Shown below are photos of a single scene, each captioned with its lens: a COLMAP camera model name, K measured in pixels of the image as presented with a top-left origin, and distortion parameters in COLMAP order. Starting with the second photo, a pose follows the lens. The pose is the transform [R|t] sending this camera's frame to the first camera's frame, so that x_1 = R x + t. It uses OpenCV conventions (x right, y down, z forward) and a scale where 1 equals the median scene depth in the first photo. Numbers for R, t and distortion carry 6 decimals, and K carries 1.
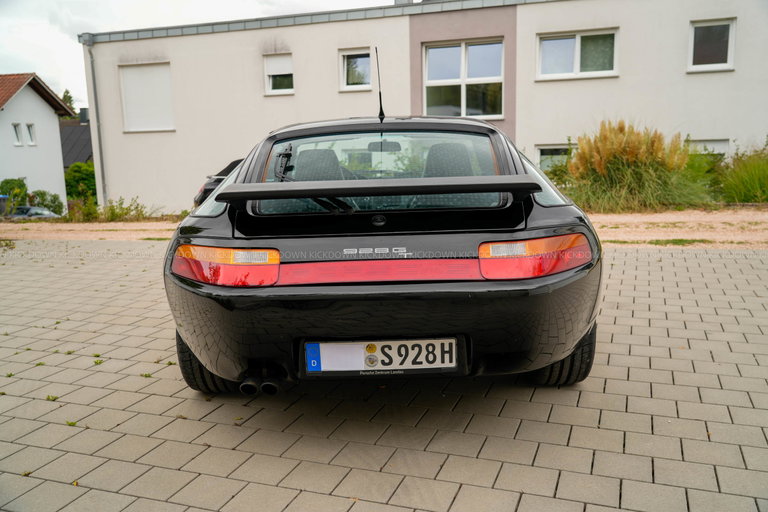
lens RADIAL K [[686.3, 0, 384.0], [0, 686.3, 256.0], [0, 0, 1]] dist [0.023867, 0.008324]
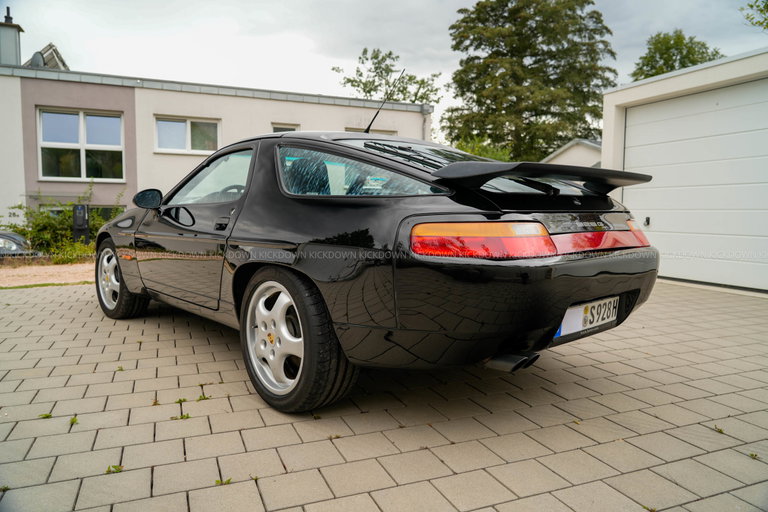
lens RADIAL K [[535.5, 0, 384.0], [0, 535.5, 256.0], [0, 0, 1]] dist [-0.002843, 0.005562]
pose [[0.733503, -0.023223, 0.679289, -0.120387], [0.085149, 0.994682, -0.057939, 0.009330], [-0.674332, 0.100340, 0.731580, 0.077599]]
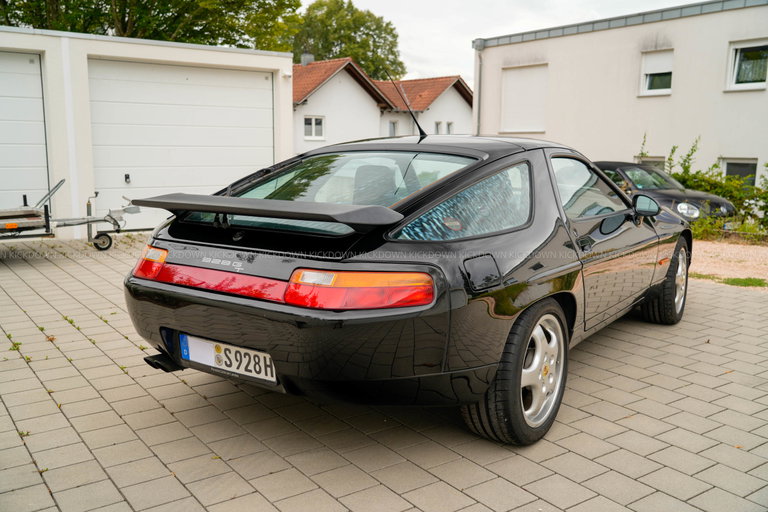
lens RADIAL K [[710.6, 0, 384.0], [0, 710.6, 256.0], [0, 0, 1]] dist [0.044120, -0.009112]
pose [[0.826939, 0.121947, -0.548908, 0.113111], [-0.124464, 0.991682, 0.032808, -0.011905], [0.548343, 0.041189, 0.835239, 0.024038]]
